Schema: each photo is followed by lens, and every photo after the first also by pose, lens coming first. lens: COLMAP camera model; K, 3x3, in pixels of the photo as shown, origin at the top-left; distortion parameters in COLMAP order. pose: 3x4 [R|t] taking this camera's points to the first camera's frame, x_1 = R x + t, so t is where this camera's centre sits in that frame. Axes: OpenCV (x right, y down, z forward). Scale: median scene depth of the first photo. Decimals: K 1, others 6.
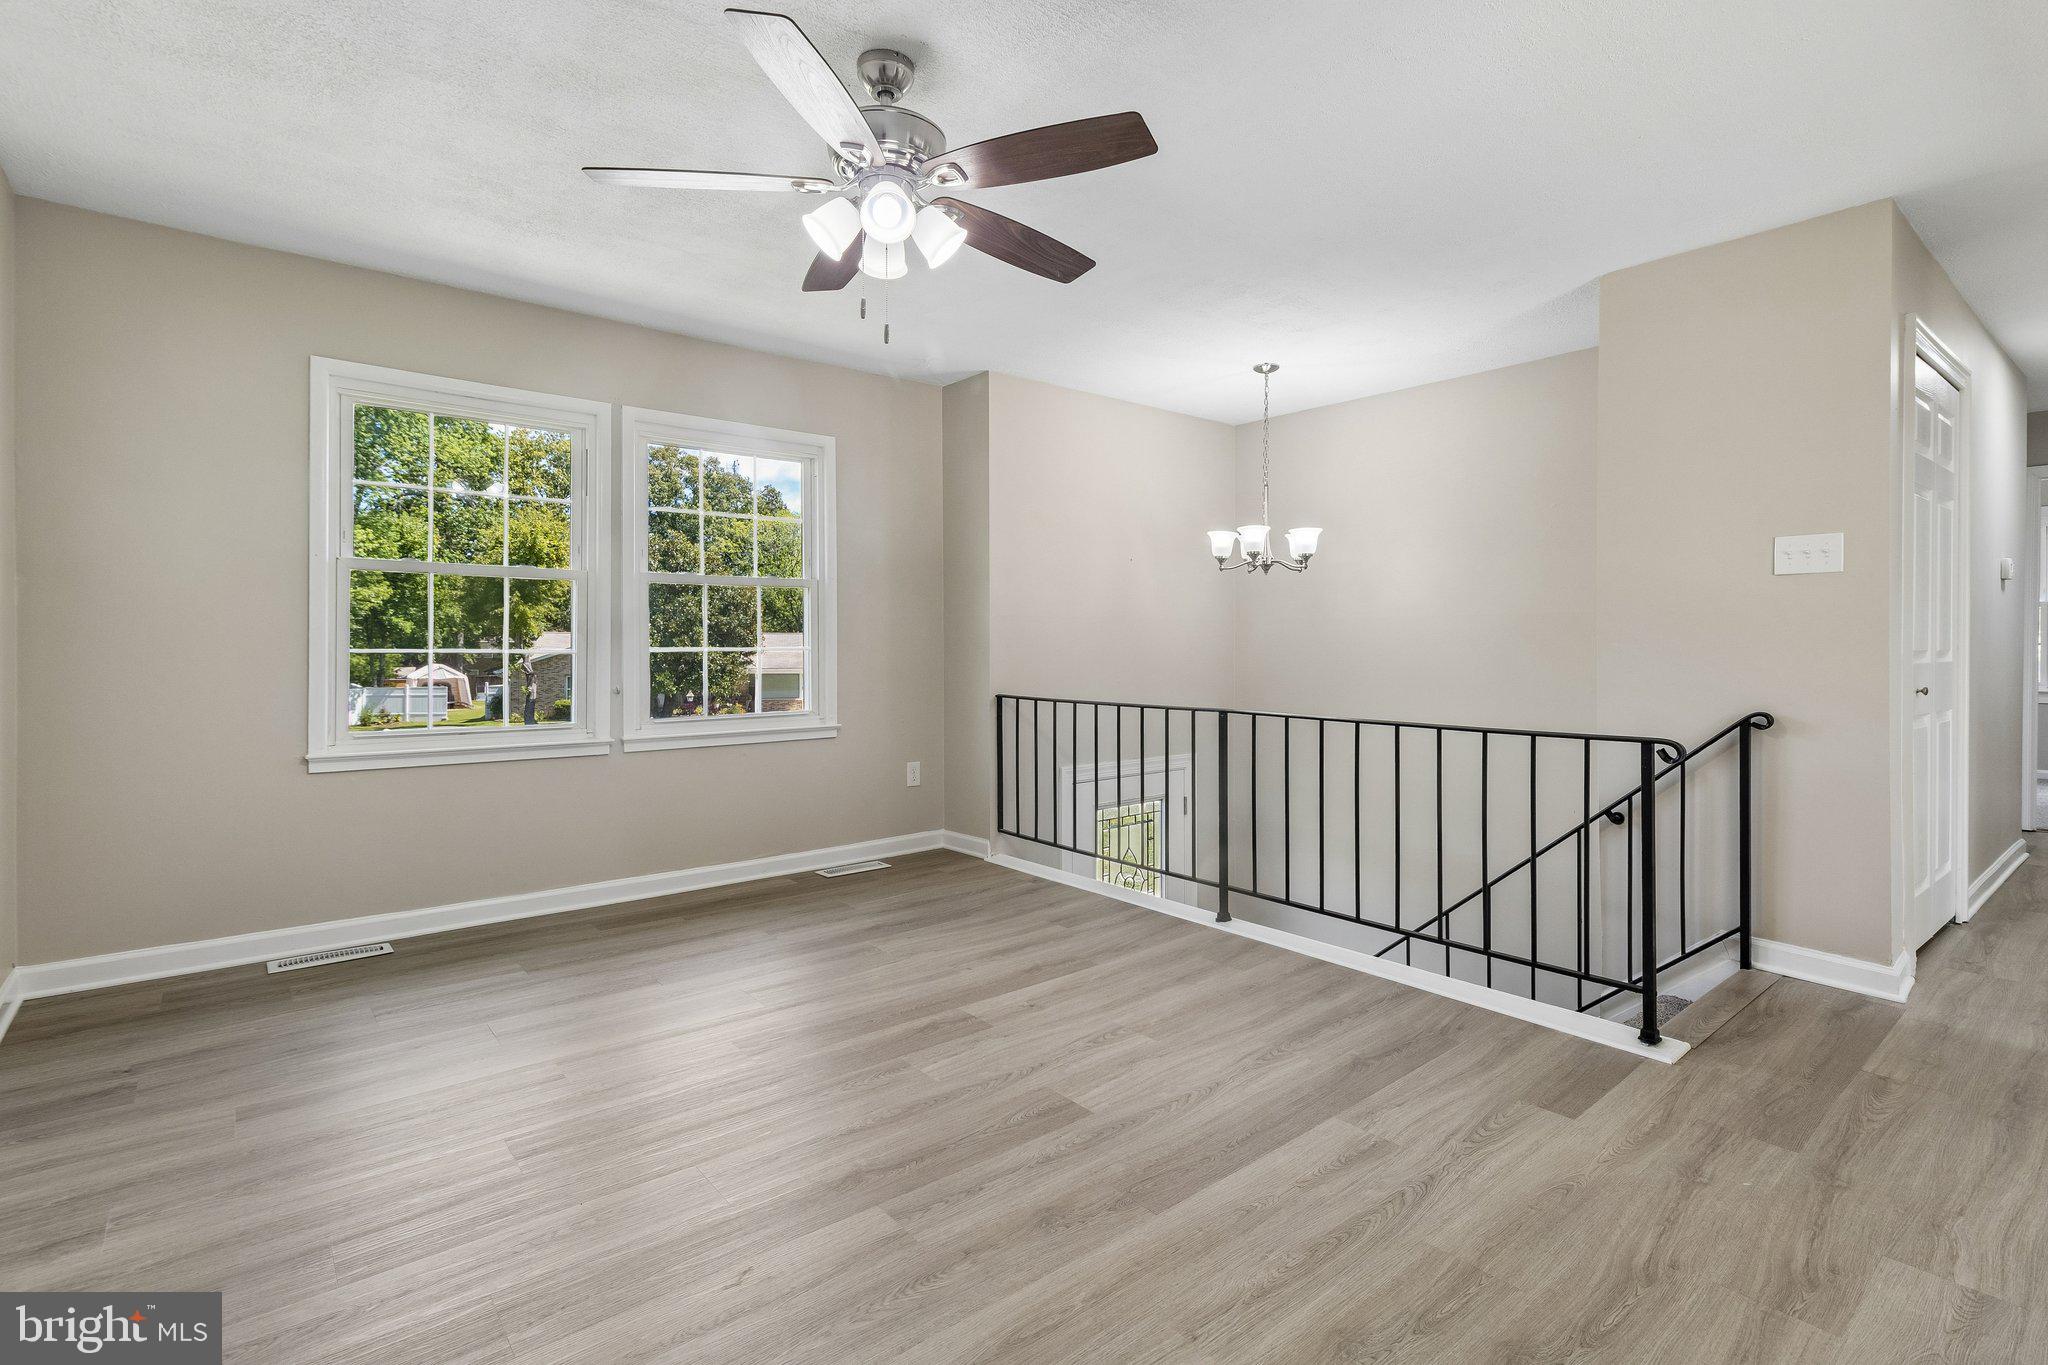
lens RADIAL K [[962.0, 0, 1008.5], [0, 962.0, 638.2], [0, 0, 1]] dist [0.004979, 0.000563]
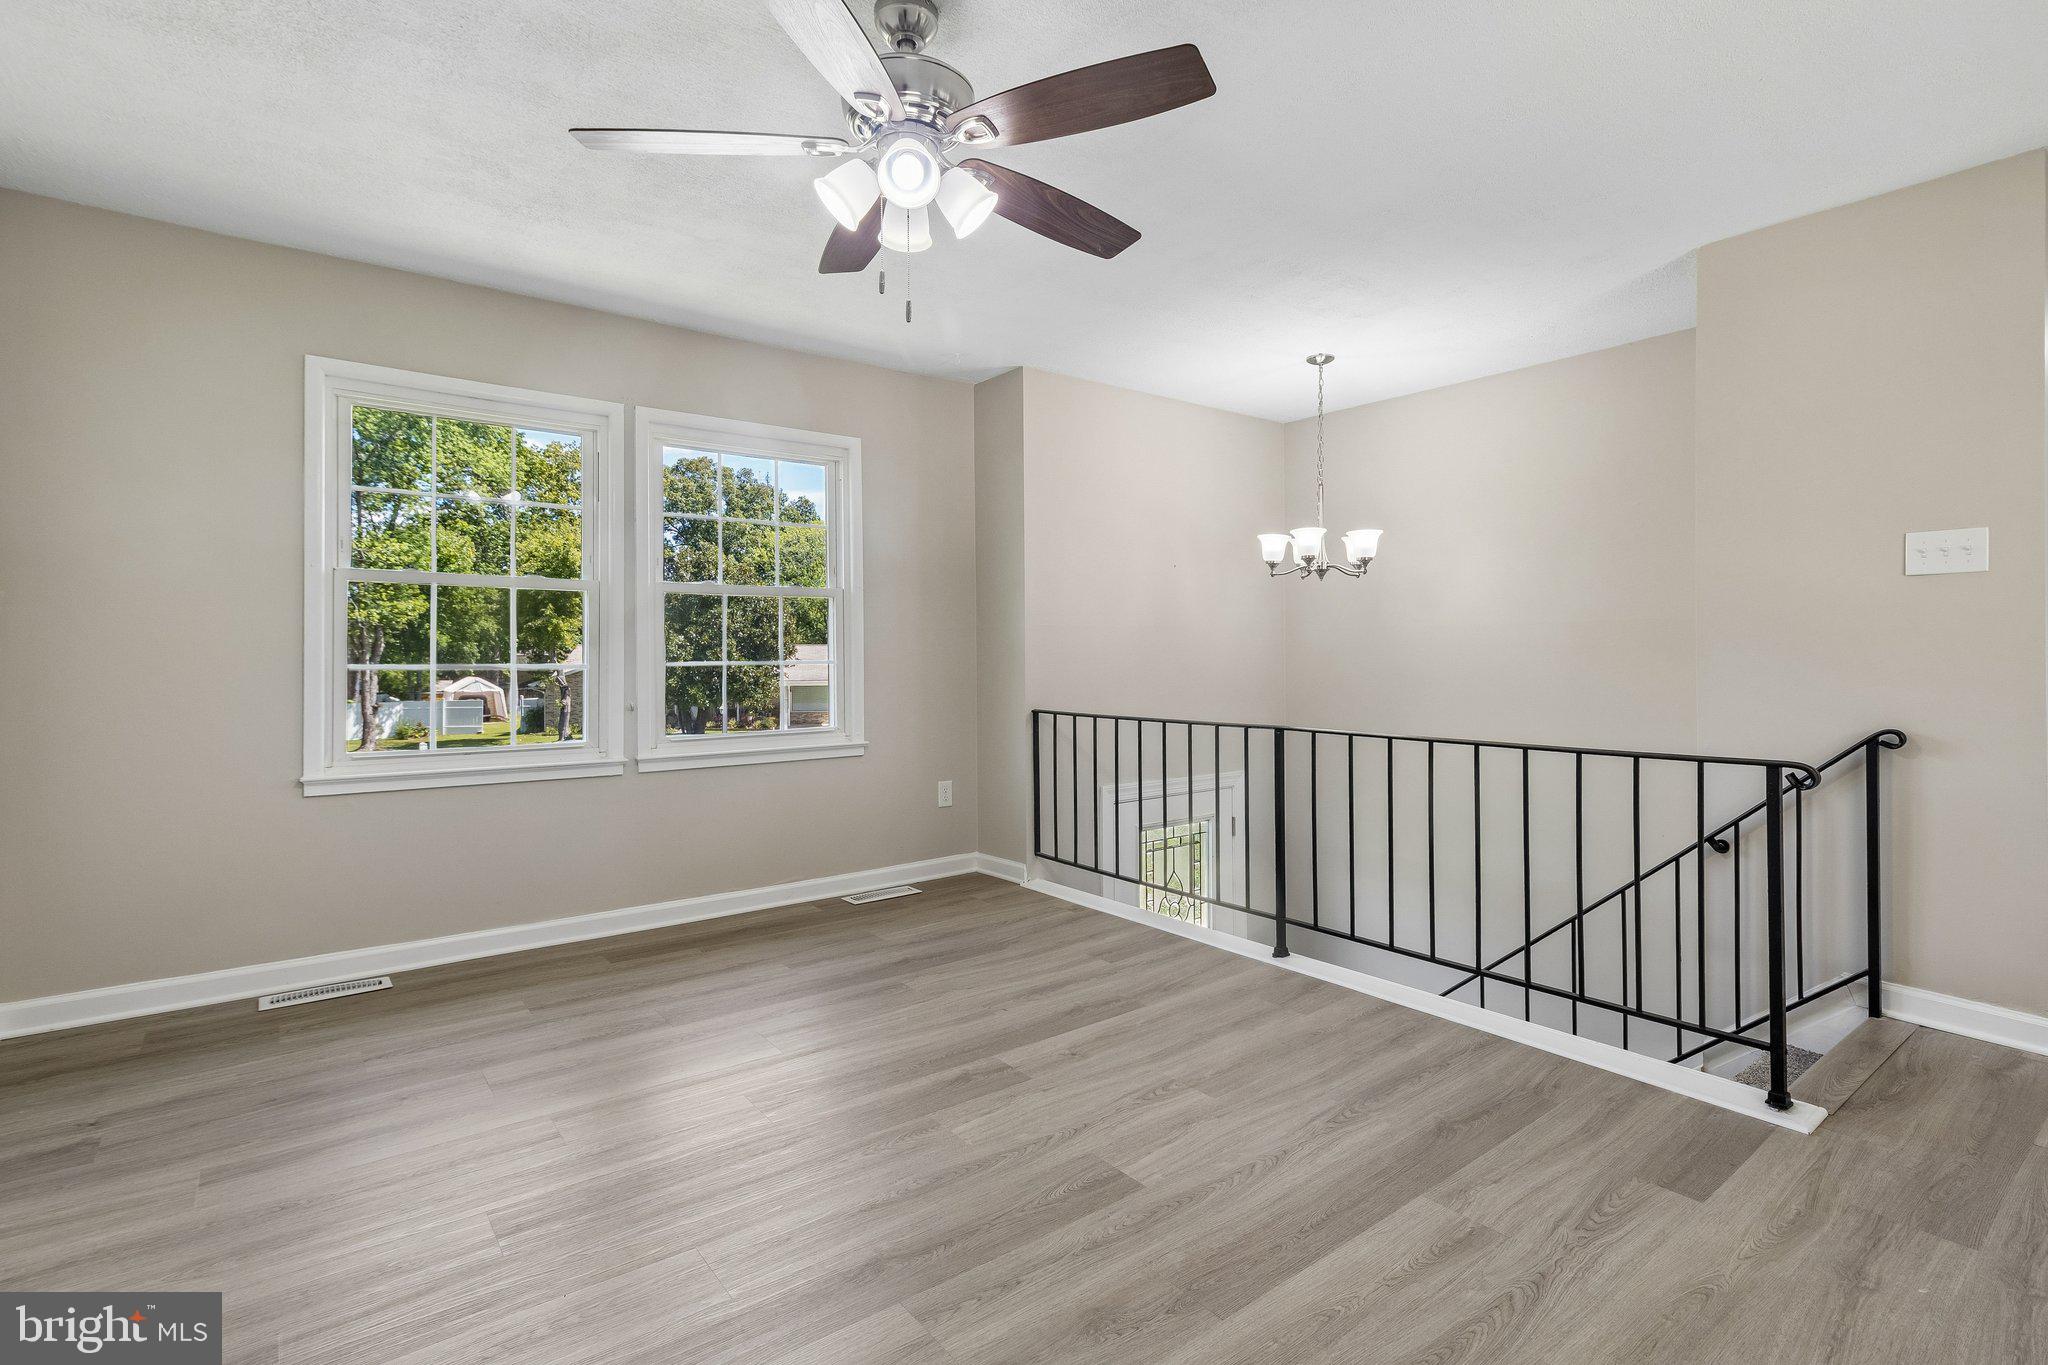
lens RADIAL K [[974.7, 0, 1015.9], [0, 974.7, 646.8], [0, 0, 1]] dist [0.009027, 0.000168]
pose [[0.999574, -0.004764, -0.028792, -0.001994], [0.004697, 0.999986, -0.002399, -0.001117], [0.028803, 0.002263, 0.999583, 0.081515]]
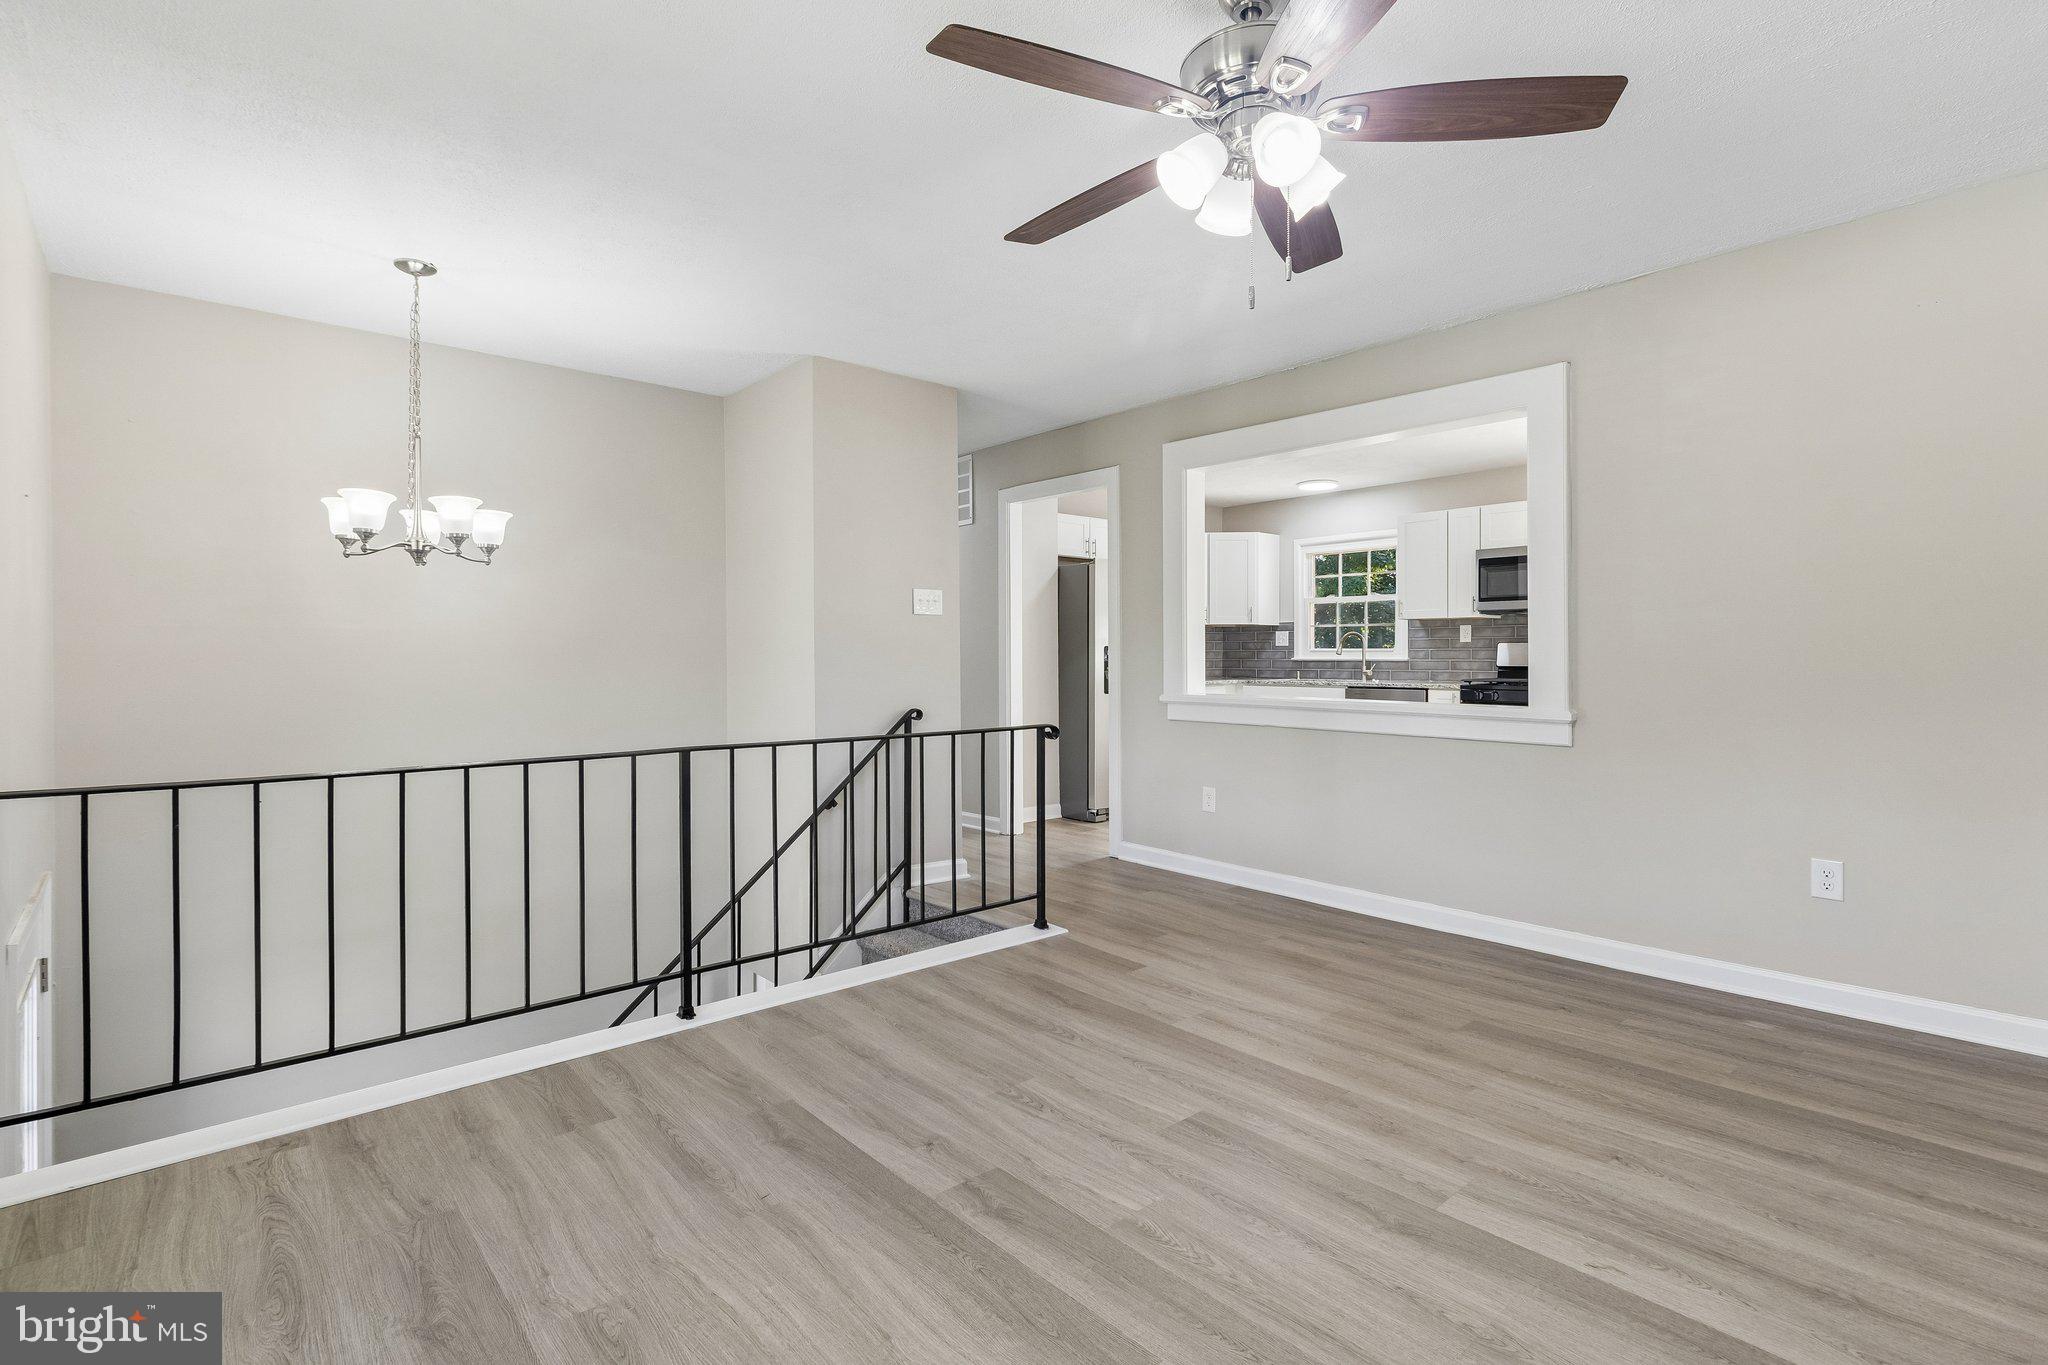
lens RADIAL K [[978.7, 0, 1044.4], [0, 978.7, 654.2], [0, 0, 1]] dist [0.002614, 0.000125]
pose [[-0.056354, 0.004761, 0.998400, -0.803735], [-0.001123, 0.999988, -0.004832, 0.001746], [-0.998410, -0.001394, -0.056348, 1.023911]]
